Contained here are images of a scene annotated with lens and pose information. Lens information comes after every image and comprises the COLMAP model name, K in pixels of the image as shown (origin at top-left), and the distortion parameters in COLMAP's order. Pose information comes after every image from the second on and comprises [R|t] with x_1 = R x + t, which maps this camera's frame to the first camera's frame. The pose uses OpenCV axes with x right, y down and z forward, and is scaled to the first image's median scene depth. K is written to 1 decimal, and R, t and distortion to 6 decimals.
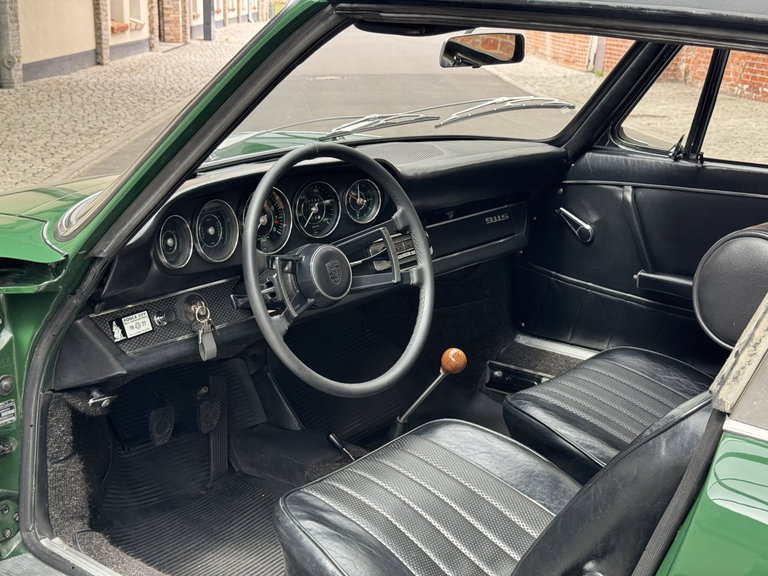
lens RADIAL K [[1075.8, 0, 384.4], [0, 1075.8, 329.9], [0, 0, 1]] dist [0.124221, 0.000000]
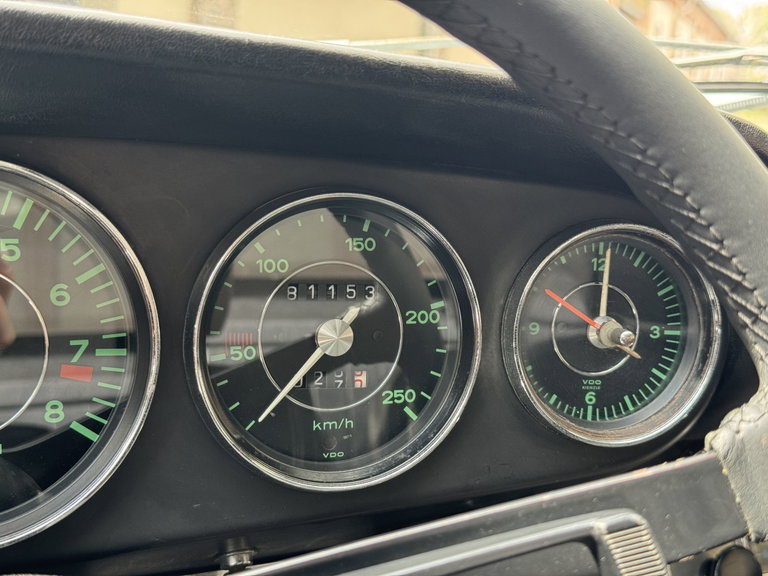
lens RADIAL K [[1075.8, 0, 383.2], [0, 1075.8, 293.3], [0, 0, 1]] dist [0.124221, 0.000000]
pose [[0.915074, 0.136561, -0.379460, 0.011914], [-0.187080, 0.977299, -0.099435, -0.080502], [0.357267, 0.161980, 0.919849, 0.650983]]
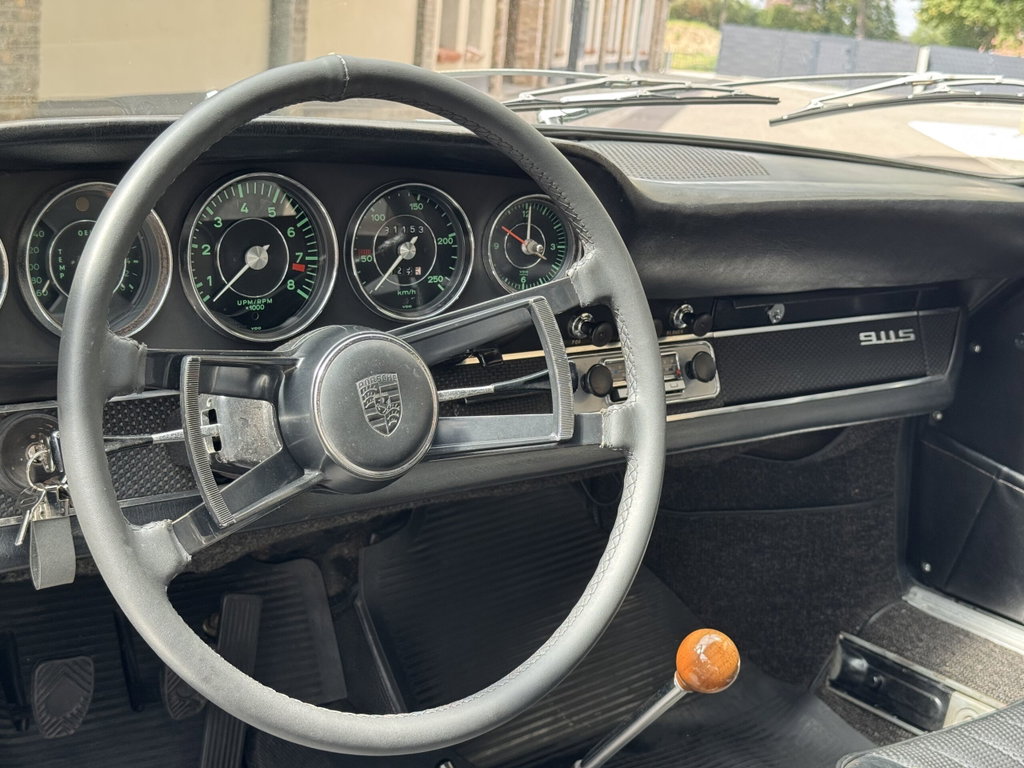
lens RADIAL K [[1434.5, 0, 510.0], [0, 1434.5, 412.6], [0, 0, 1]] dist [0.124221, 0.000000]
pose [[0.975368, 0.122131, -0.183686, 0.065088], [-0.131133, 0.990650, -0.037643, -0.027499], [0.177372, 0.060803, 0.982264, 0.370802]]
